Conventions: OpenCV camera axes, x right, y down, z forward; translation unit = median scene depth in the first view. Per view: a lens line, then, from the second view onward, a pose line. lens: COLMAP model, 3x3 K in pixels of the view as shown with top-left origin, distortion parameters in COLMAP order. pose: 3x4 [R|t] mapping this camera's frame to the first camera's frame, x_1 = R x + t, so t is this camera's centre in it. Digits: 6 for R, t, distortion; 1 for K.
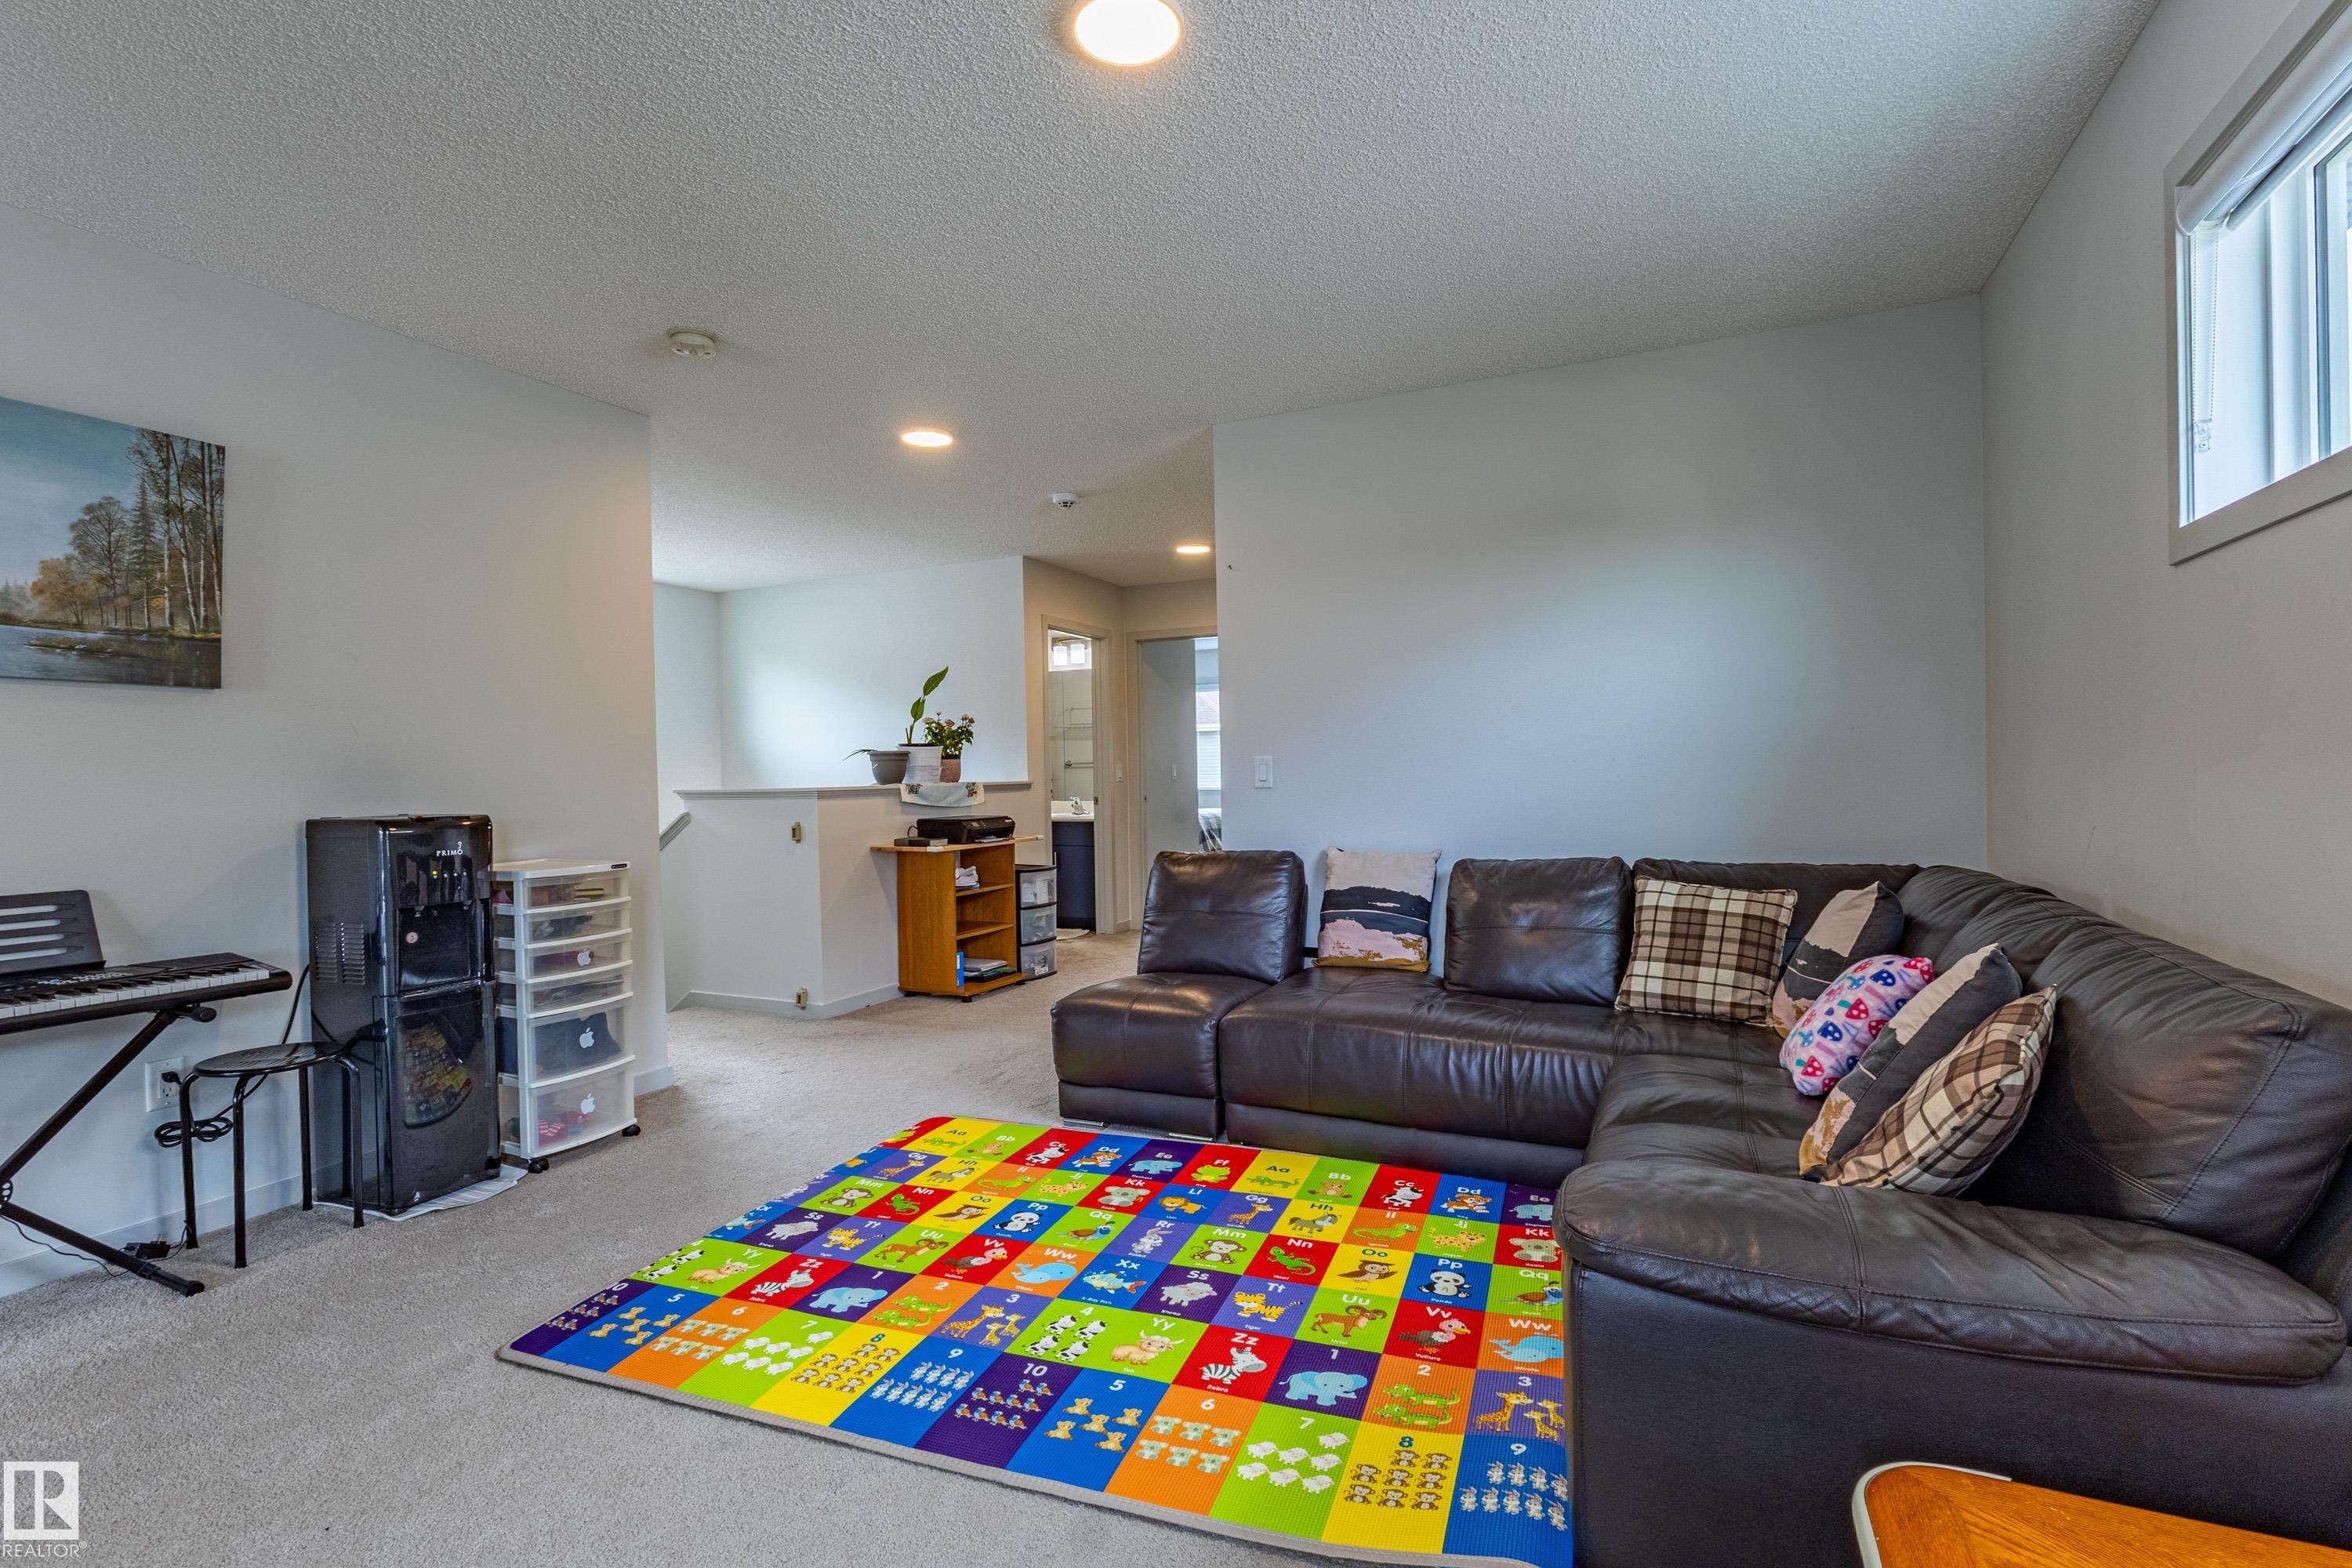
lens RADIAL K [[1114.7, 0, 1170.9], [0, 1114.7, 790.2], [0, 0, 1]] dist [-0.001707, 0.000037]
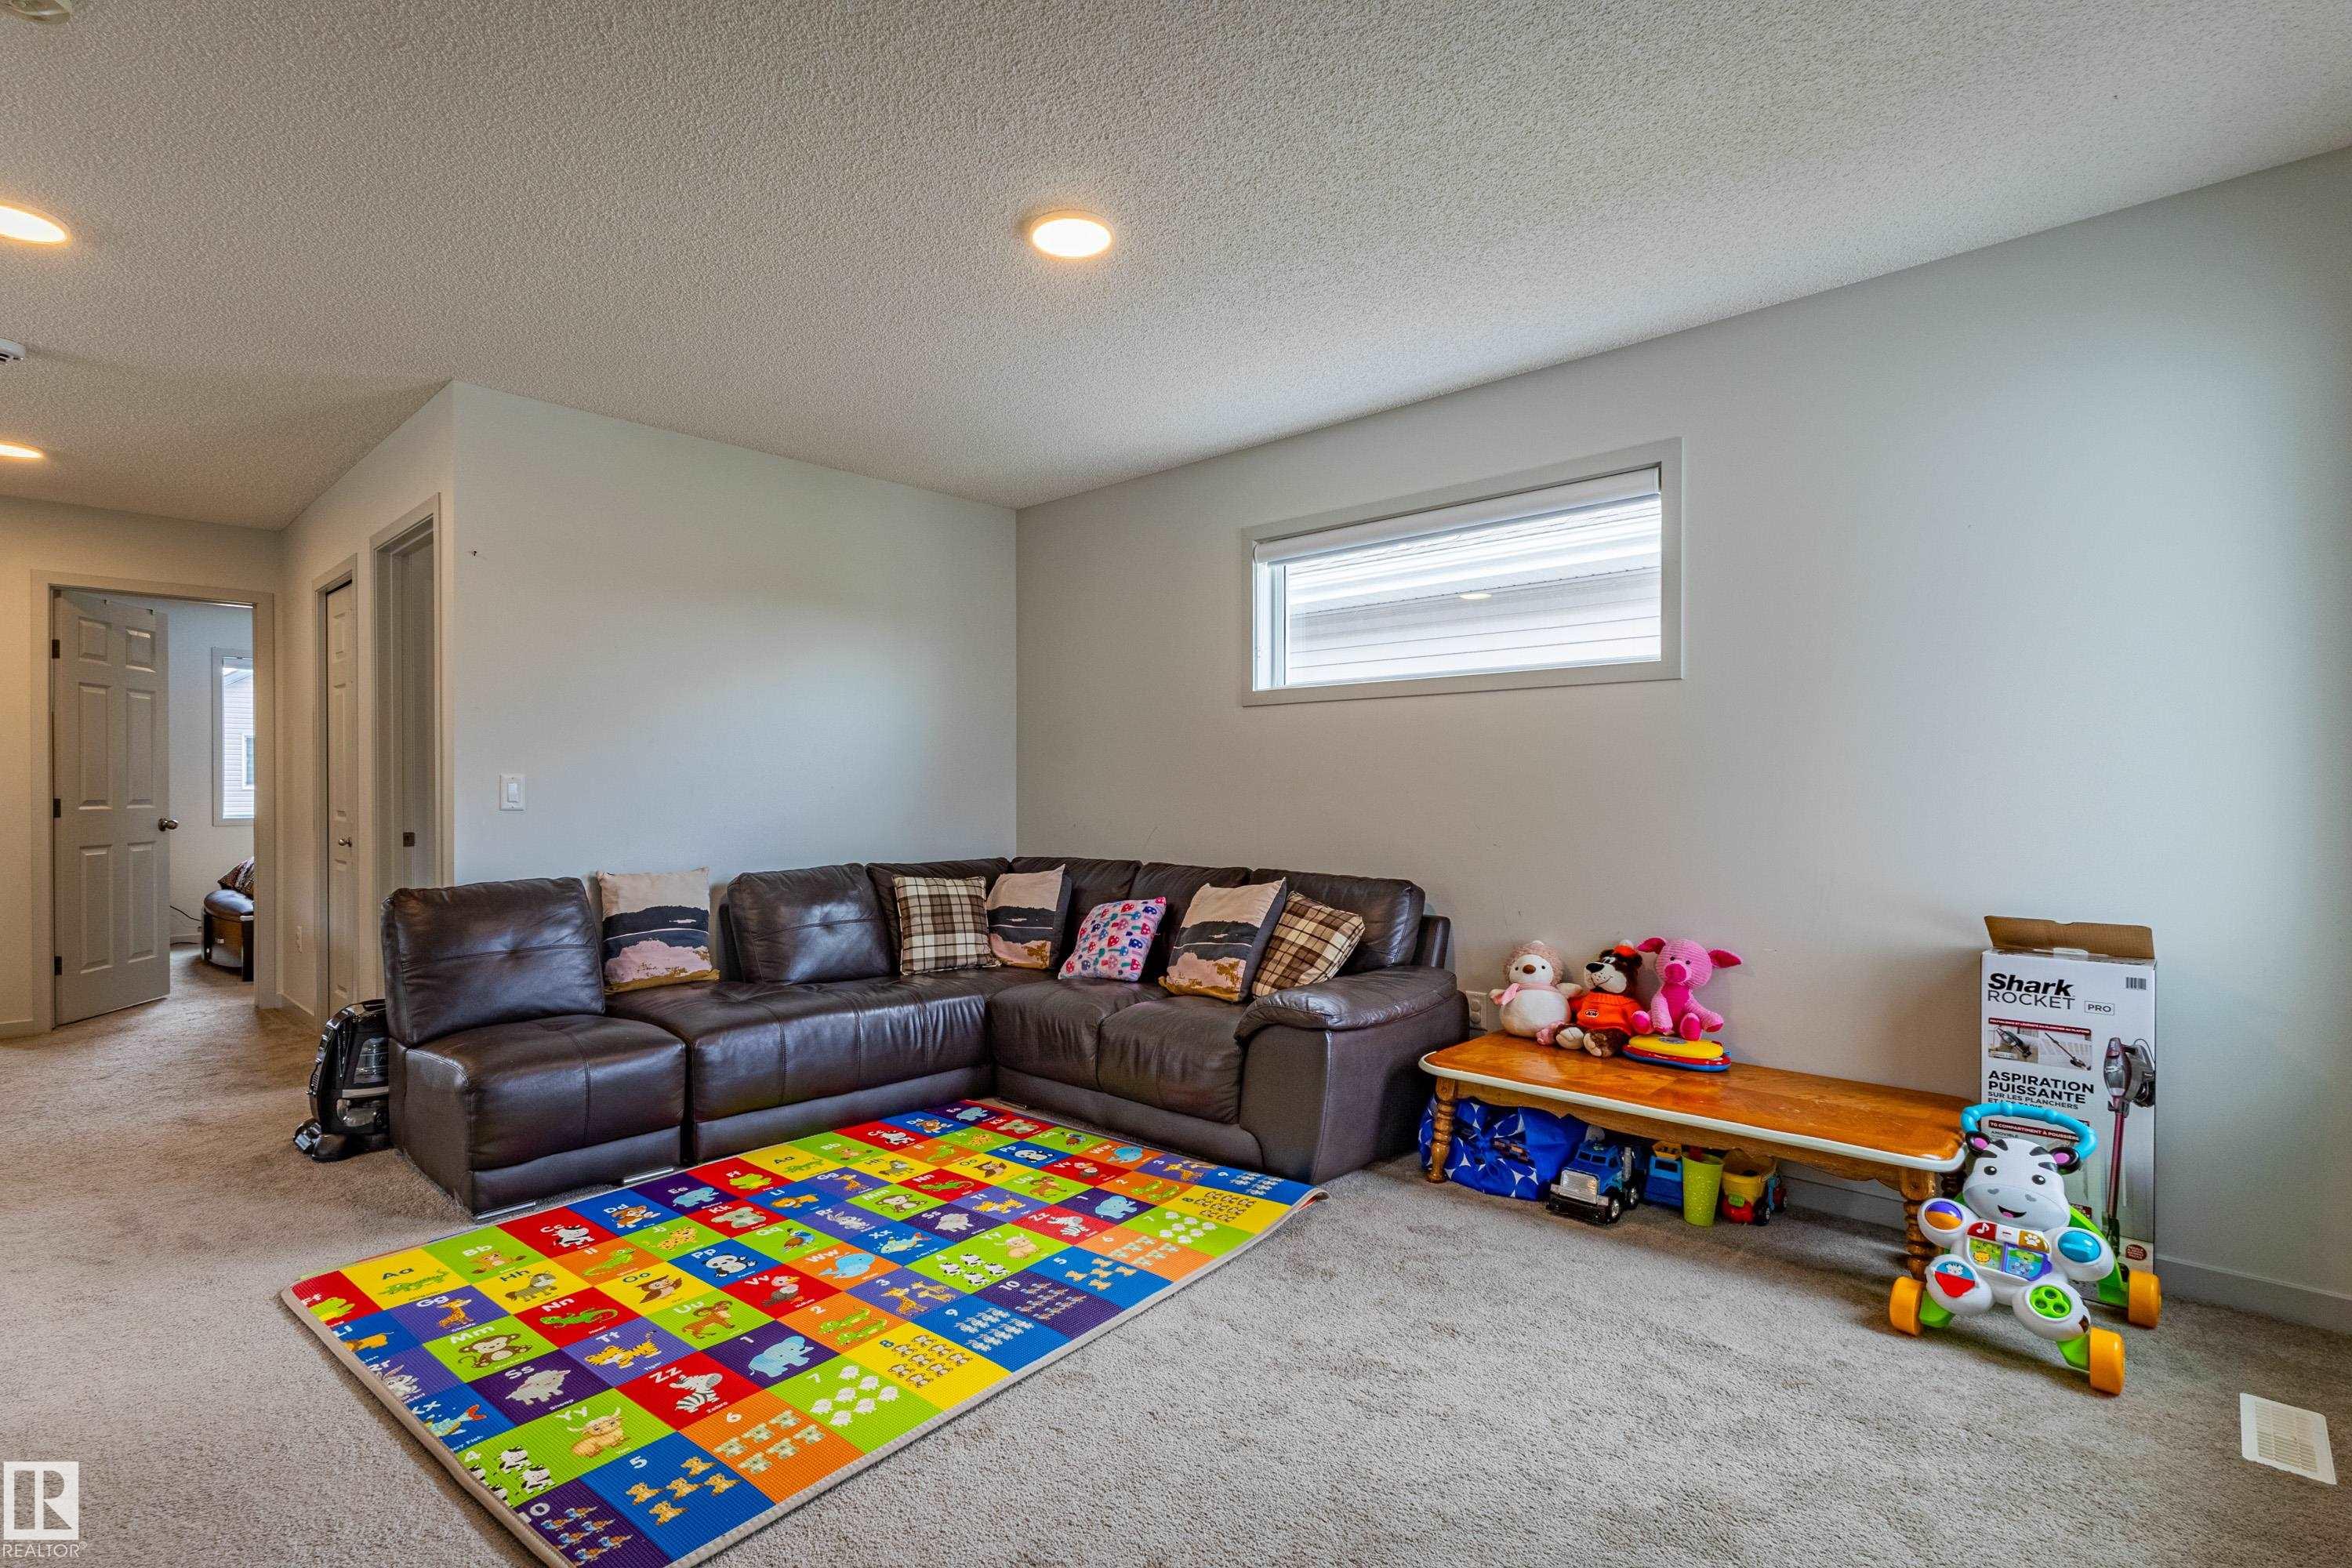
lens RADIAL K [[1114.7, 0, 1170.9], [0, 1114.7, 790.2], [0, 0, 1]] dist [-0.001707, 0.000037]
pose [[0.289070, 0.020331, 0.957092, -0.948046], [0.007842, 0.999691, -0.023604, 0.011431], [-0.957276, 0.014329, 0.288821, 0.366823]]
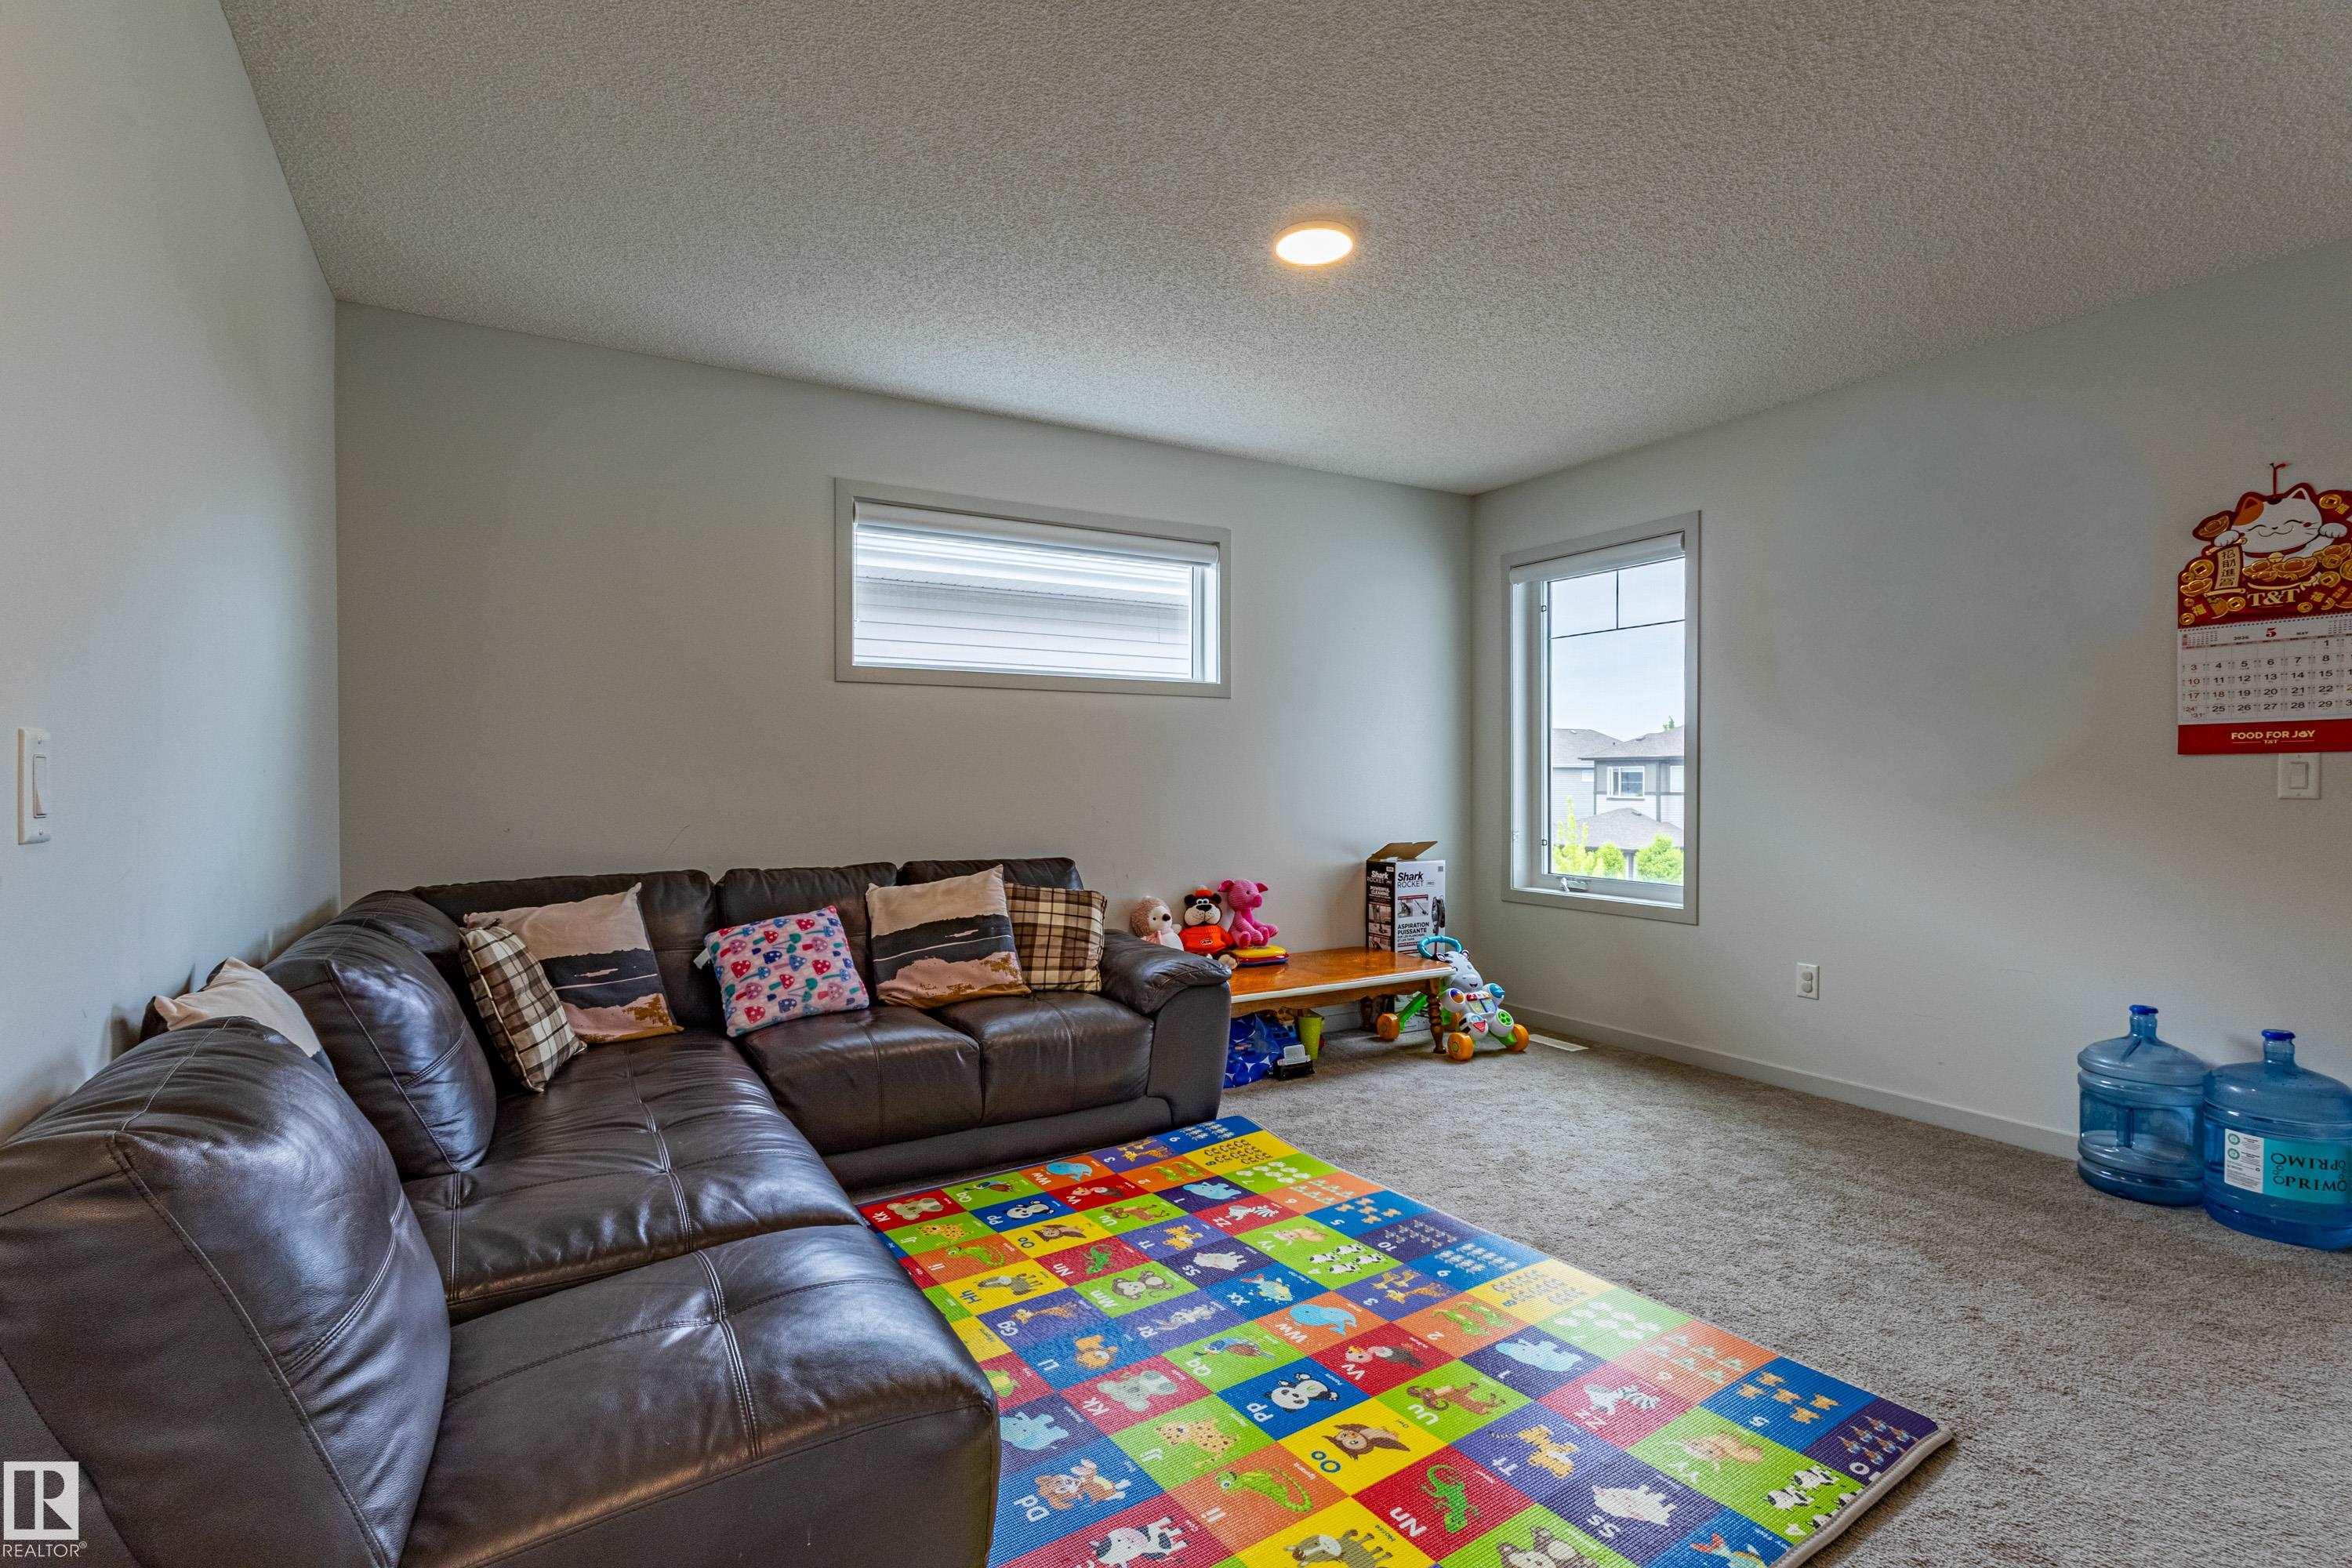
lens RADIAL K [[1048.0, 0, 1176.0], [0, 1048.0, 784.0], [0, 0, 1]] dist [-0.000584, 0.000687]
pose [[-0.823600, 0.016253, 0.566939, -0.467219], [0.026314, 0.999608, 0.009571, -0.018278], [-0.566561, 0.022801, -0.823704, 1.617692]]
